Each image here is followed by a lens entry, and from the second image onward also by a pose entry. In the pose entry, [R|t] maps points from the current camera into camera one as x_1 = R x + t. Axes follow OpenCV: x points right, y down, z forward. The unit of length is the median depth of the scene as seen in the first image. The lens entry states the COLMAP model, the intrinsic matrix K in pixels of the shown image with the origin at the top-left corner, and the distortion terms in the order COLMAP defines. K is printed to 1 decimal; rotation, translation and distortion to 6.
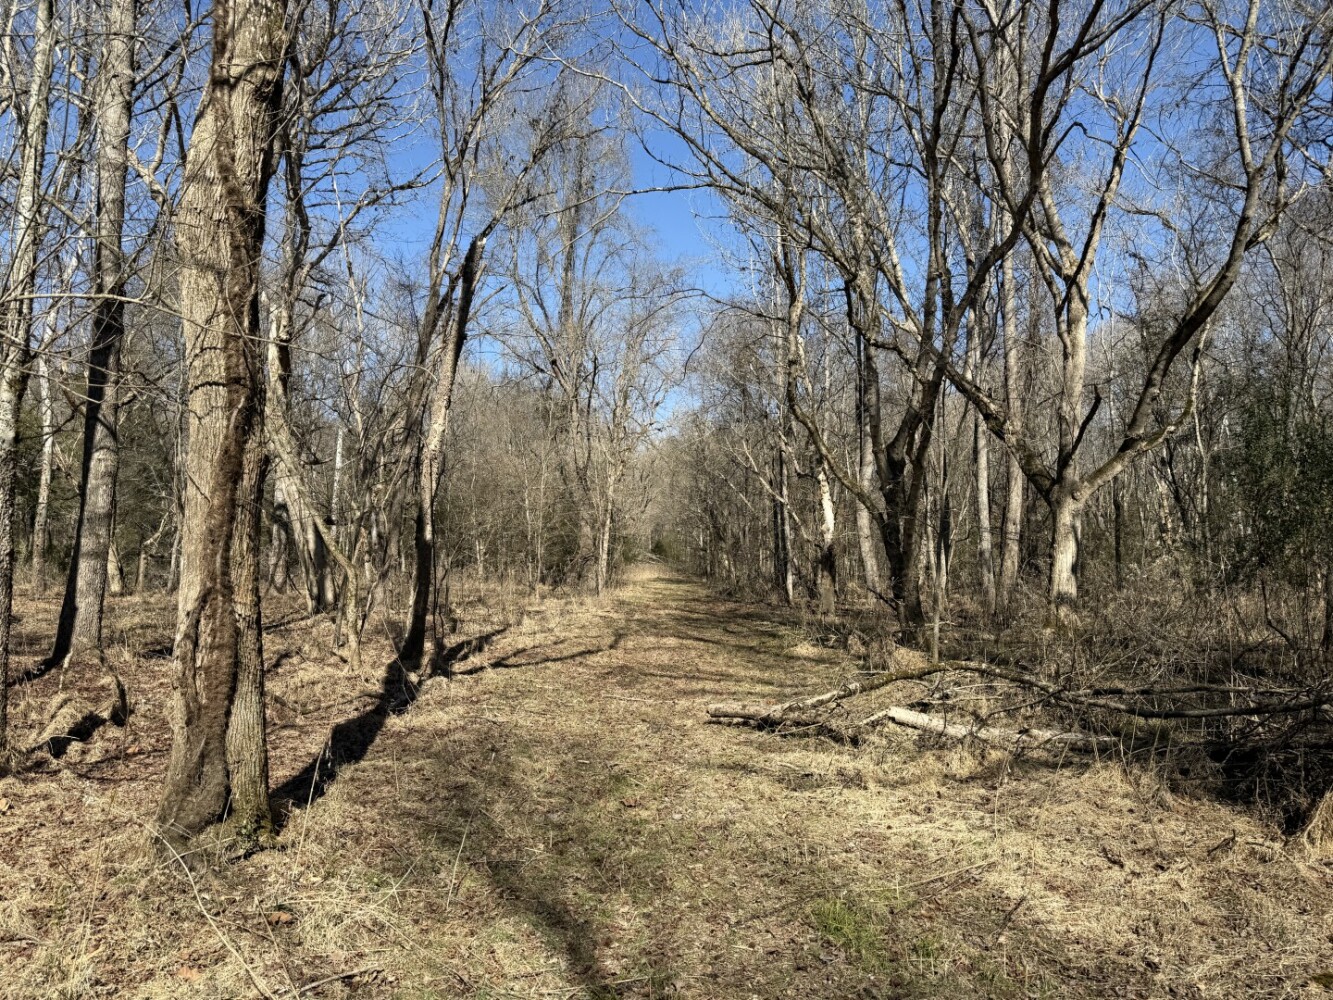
lens RADIAL K [[929.4, 0, 666.5], [0, 929.4, 500.0], [0, 0, 1]] dist [0.000040, -0.000017]
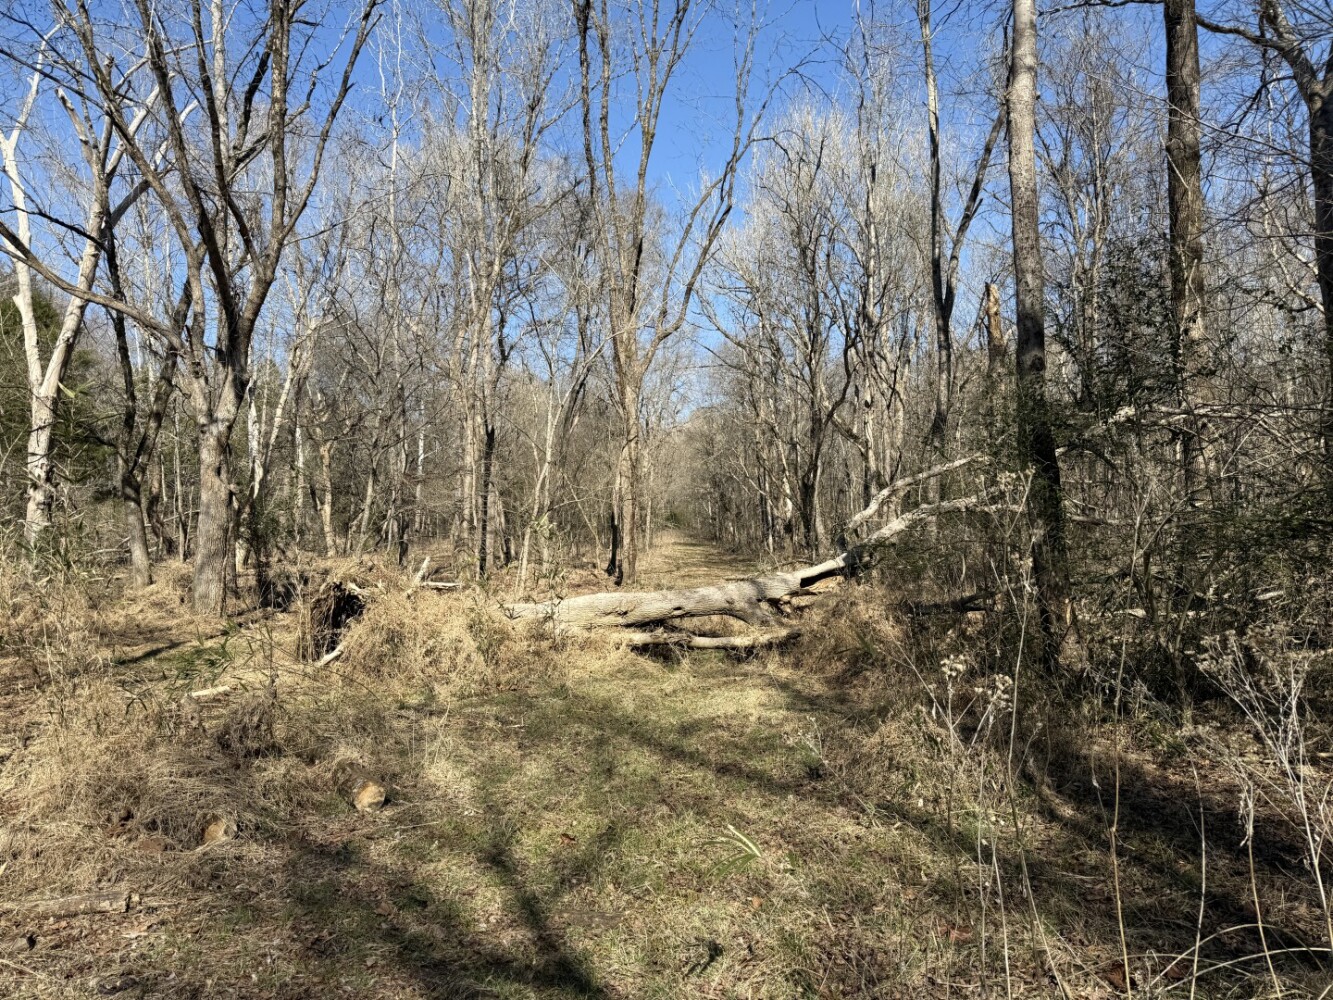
lens RADIAL K [[929.4, 0, 666.5], [0, 929.4, 500.0], [0, 0, 1]] dist [0.000040, -0.000017]
pose [[0.999800, -0.019145, -0.005846, -0.047030], [0.019346, 0.999147, 0.036495, -0.057807], [0.005142, -0.036601, 0.999317, -0.779724]]
